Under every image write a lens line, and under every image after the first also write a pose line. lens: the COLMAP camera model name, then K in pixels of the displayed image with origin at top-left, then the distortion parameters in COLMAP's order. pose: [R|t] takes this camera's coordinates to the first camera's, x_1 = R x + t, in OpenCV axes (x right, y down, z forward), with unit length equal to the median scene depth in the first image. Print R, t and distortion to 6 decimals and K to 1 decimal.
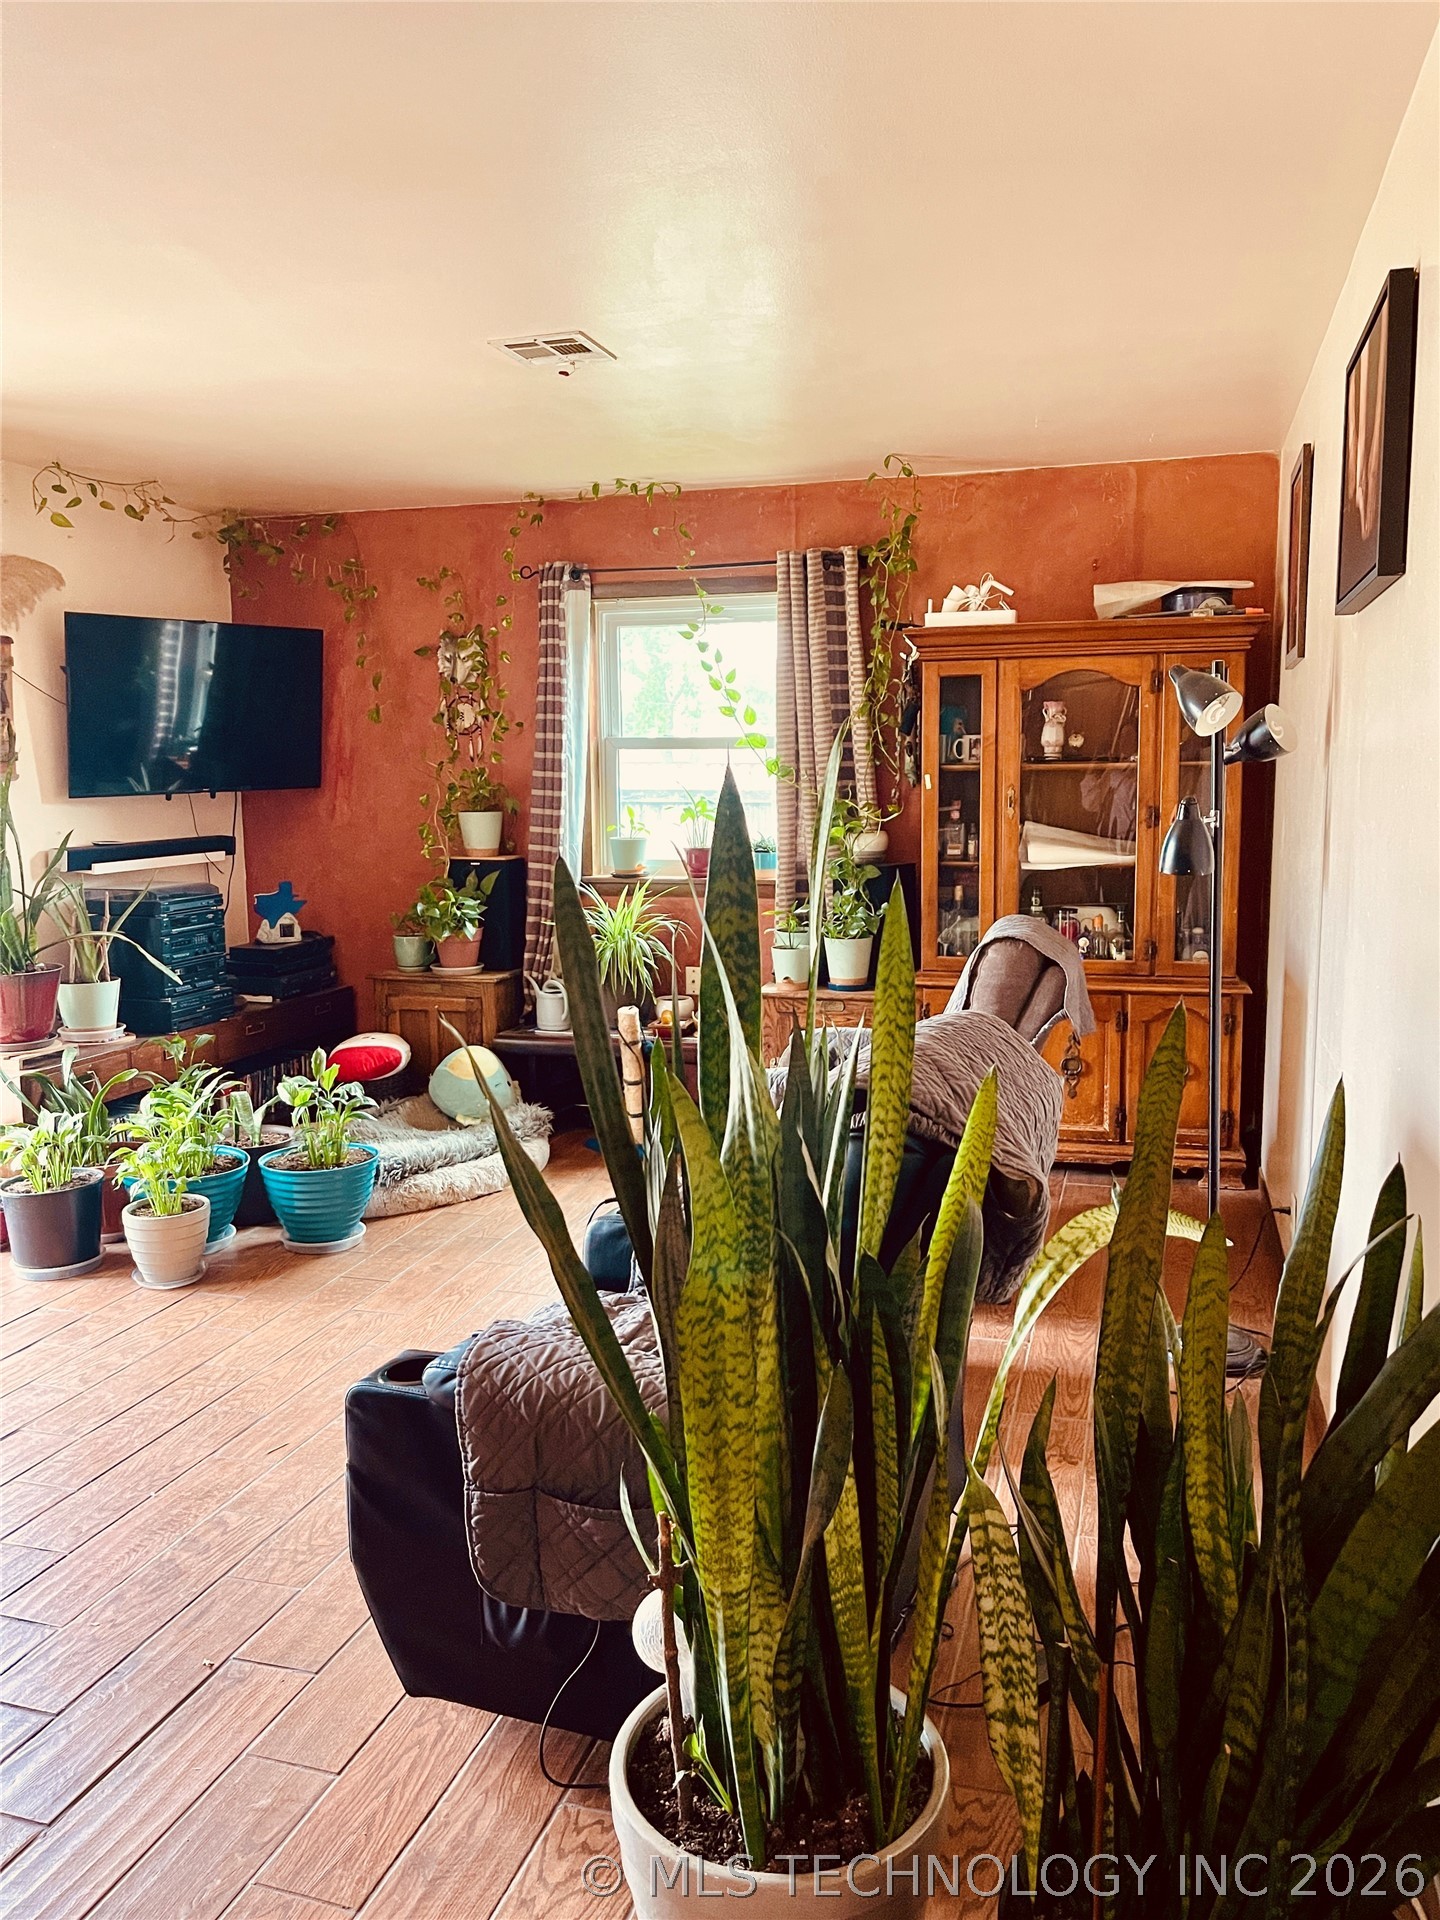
lens RADIAL K [[1450.8, 0, 728.6], [0, 1450.8, 955.2], [0, 0, 1]] dist [0.067062, -0.092890]
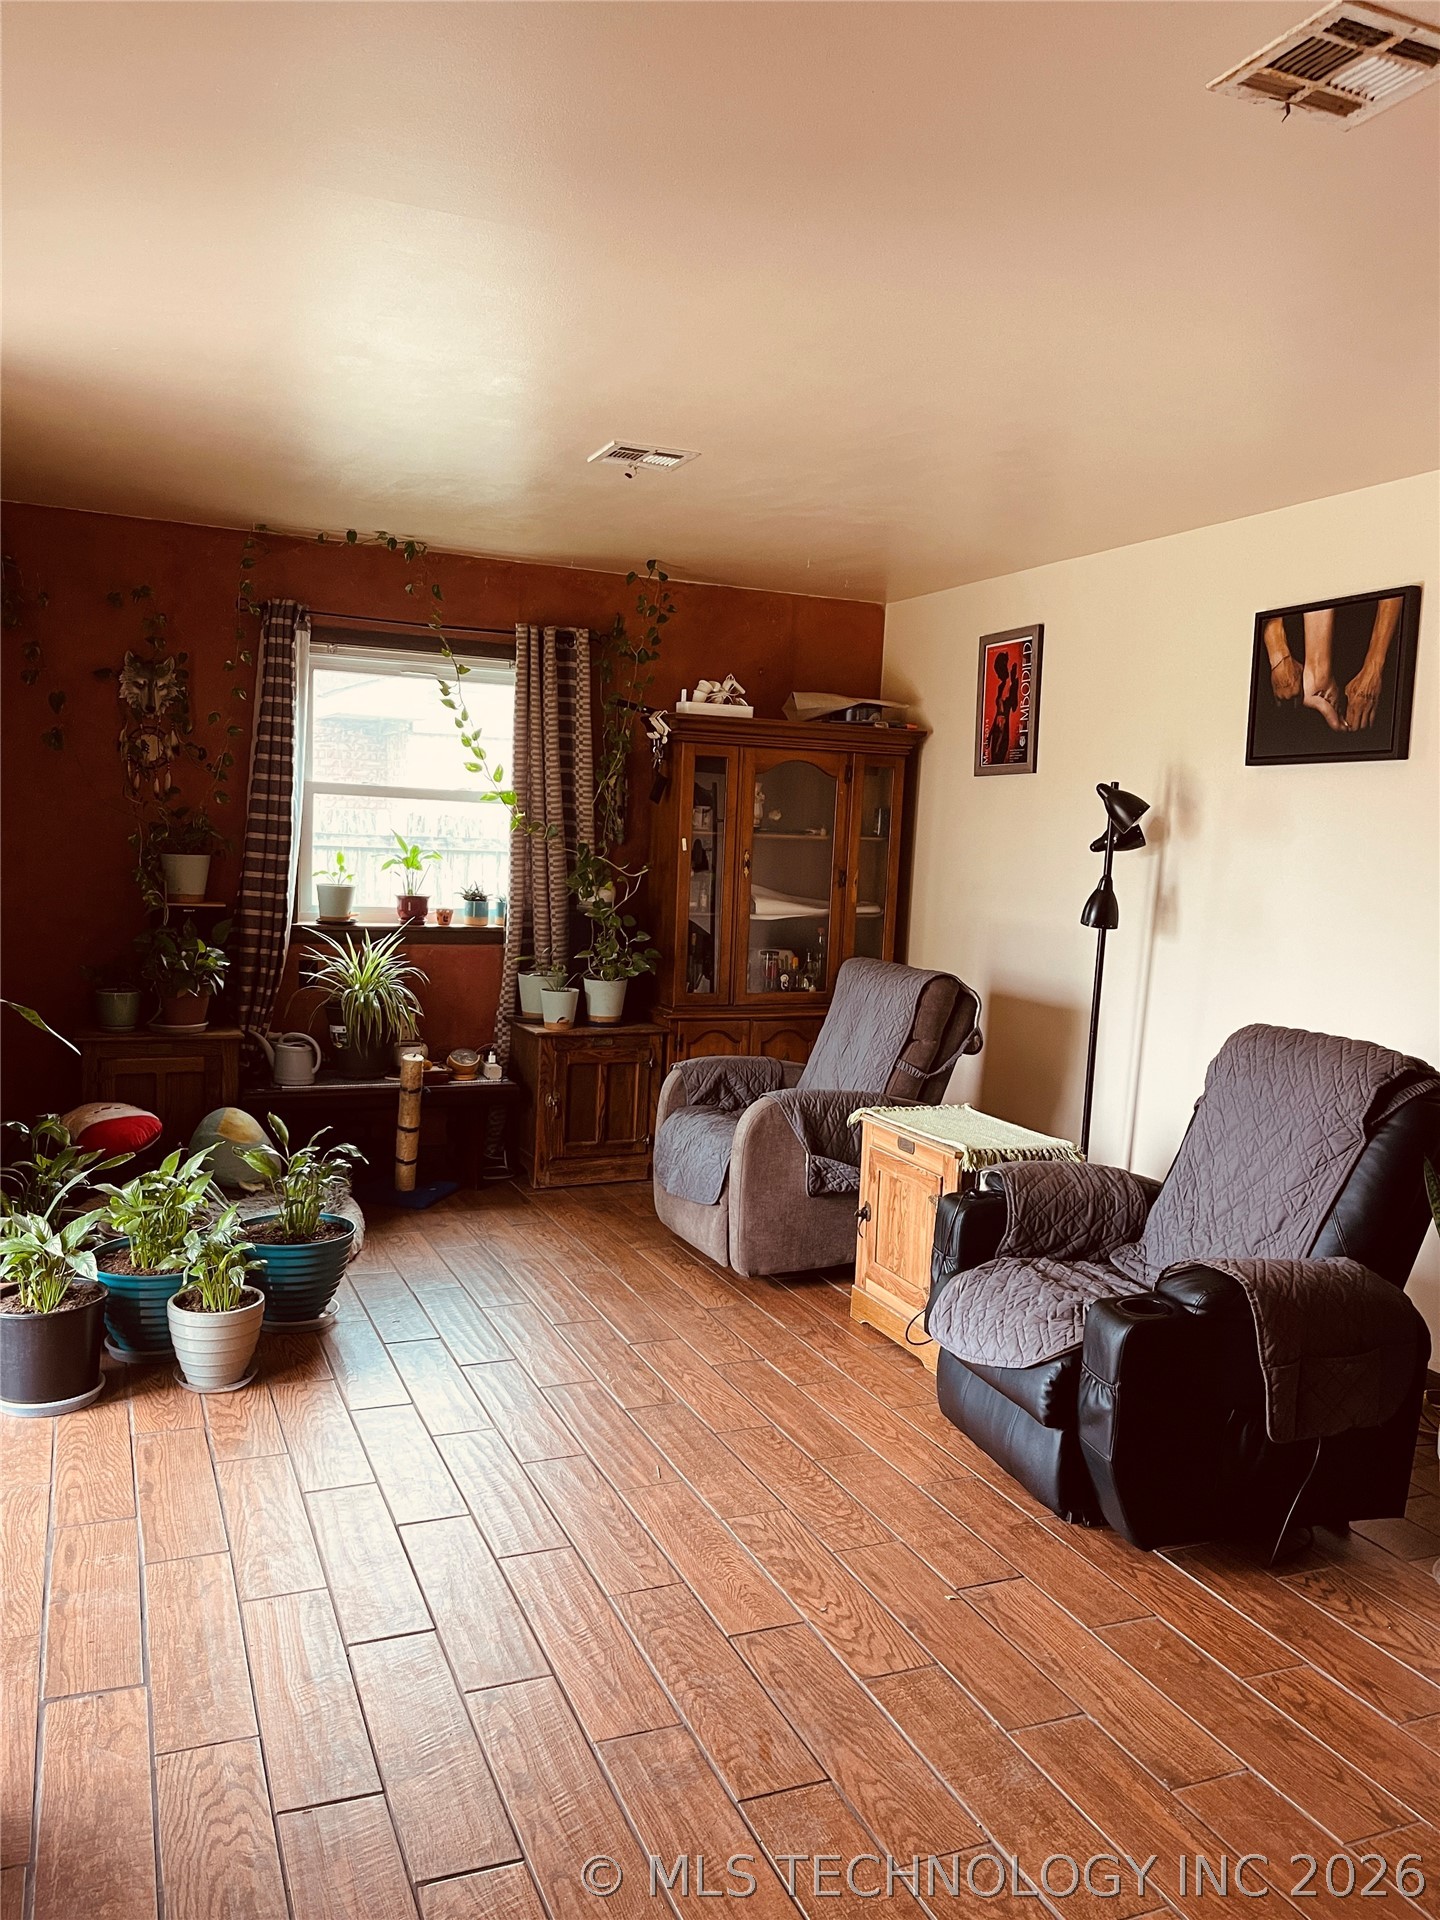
lens RADIAL K [[1450.8, 0, 712.7], [0, 1450.8, 958.5], [0, 0, 1]] dist [0.067062, -0.092890]
pose [[0.769343, -0.018311, 0.638574, -0.648456], [0.031637, 0.999455, -0.009456, -0.017375], [-0.638052, 0.027478, 0.769503, 0.100705]]
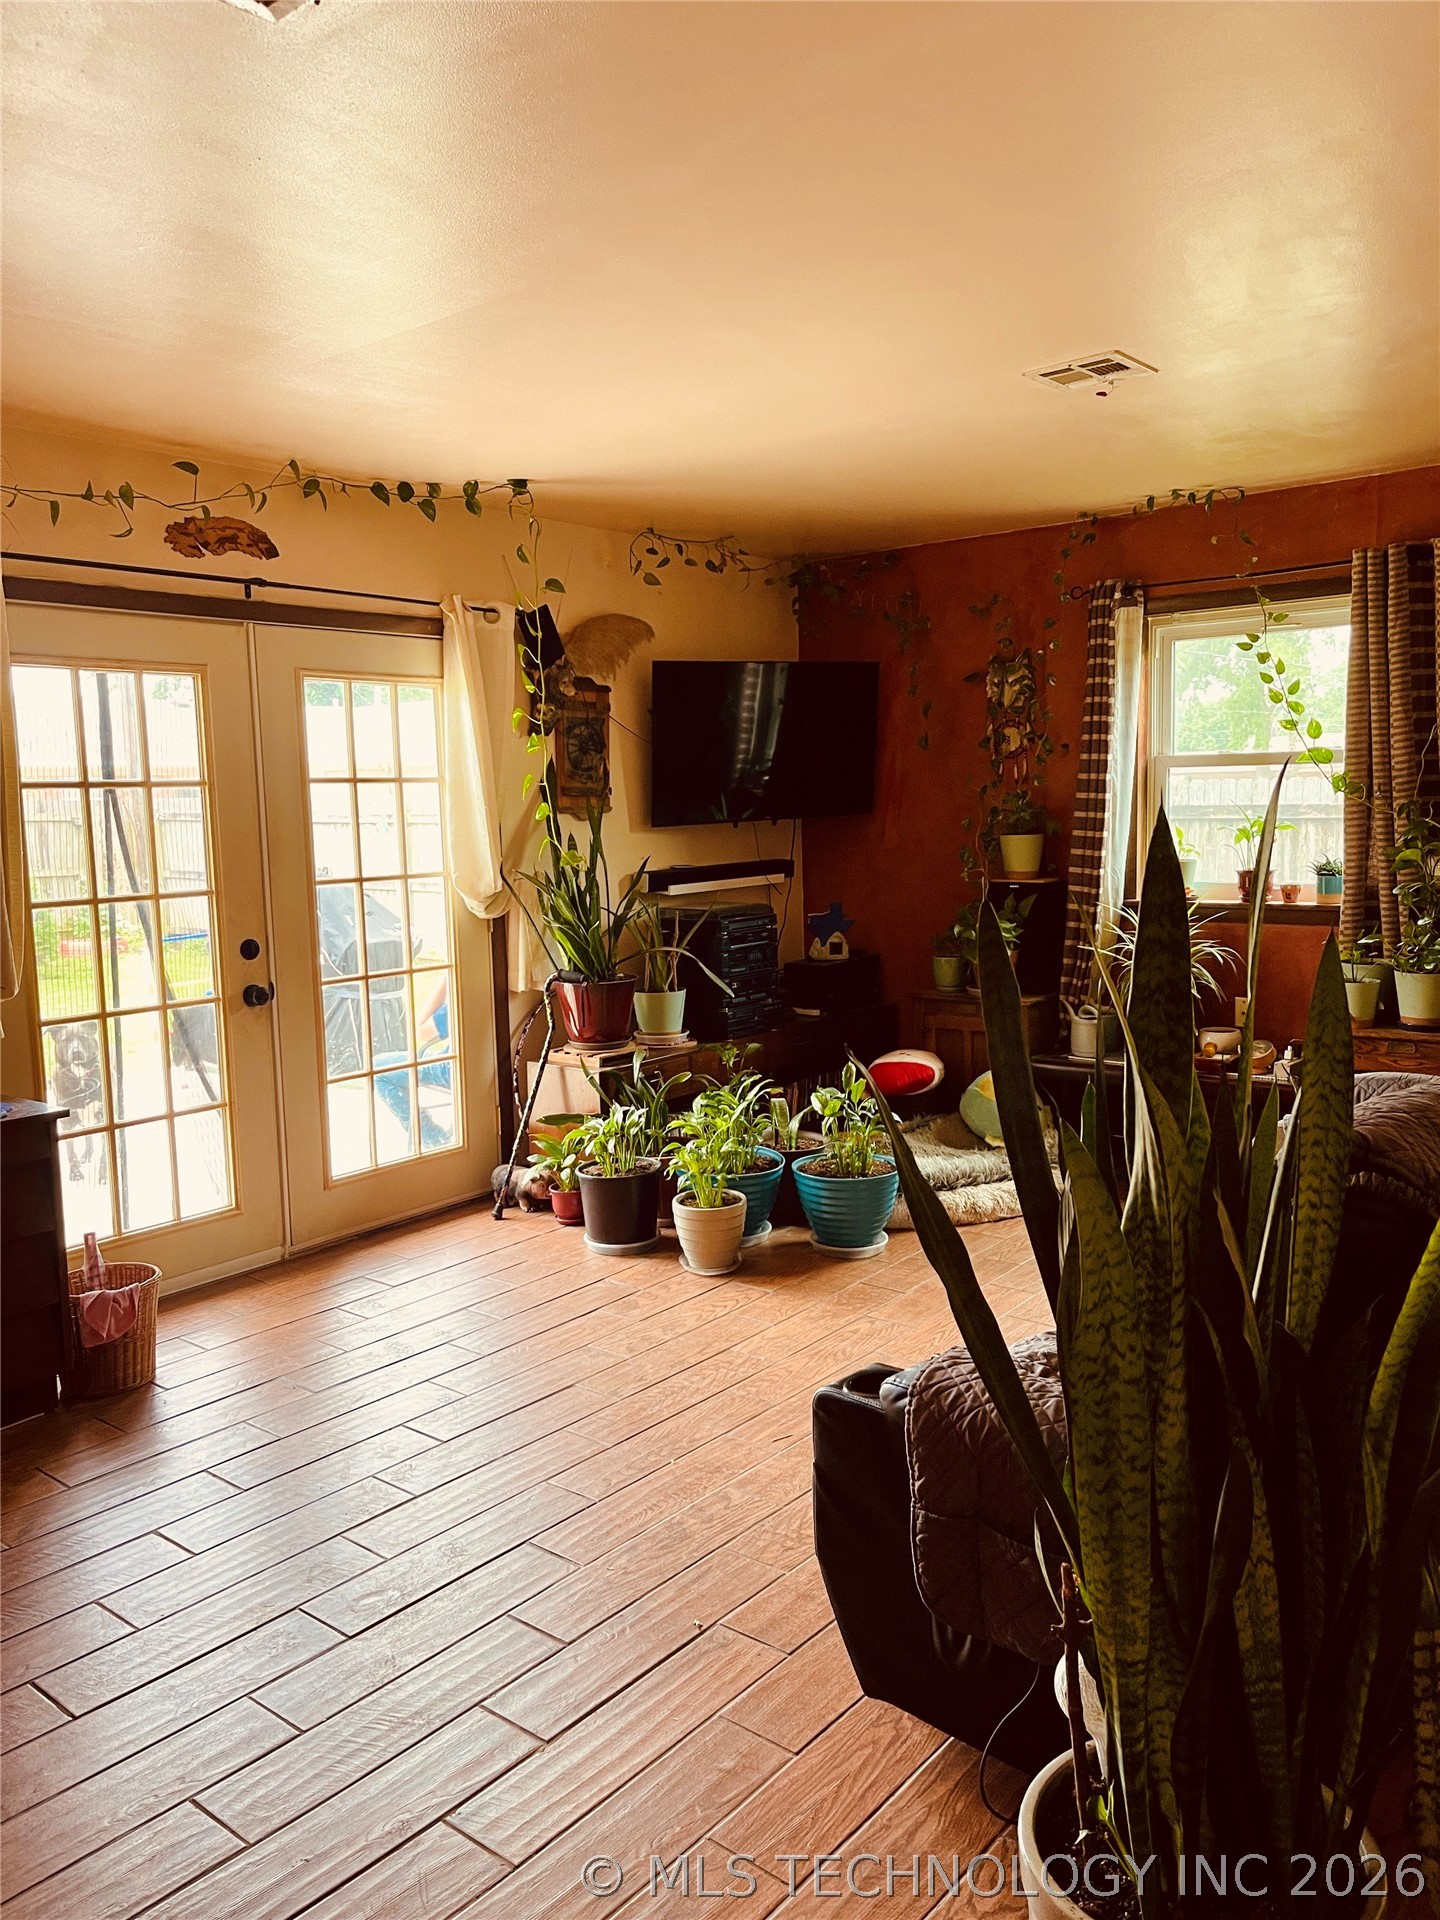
lens RADIAL K [[1450.8, 0, 725.9], [0, 1450.8, 957.9], [0, 0, 1]] dist [0.067062, -0.092890]
pose [[0.922075, 0.027422, -0.386038, 0.039164], [-0.030536, 0.999532, -0.001936, -0.006970], [0.385804, 0.013573, 0.922481, -0.003137]]
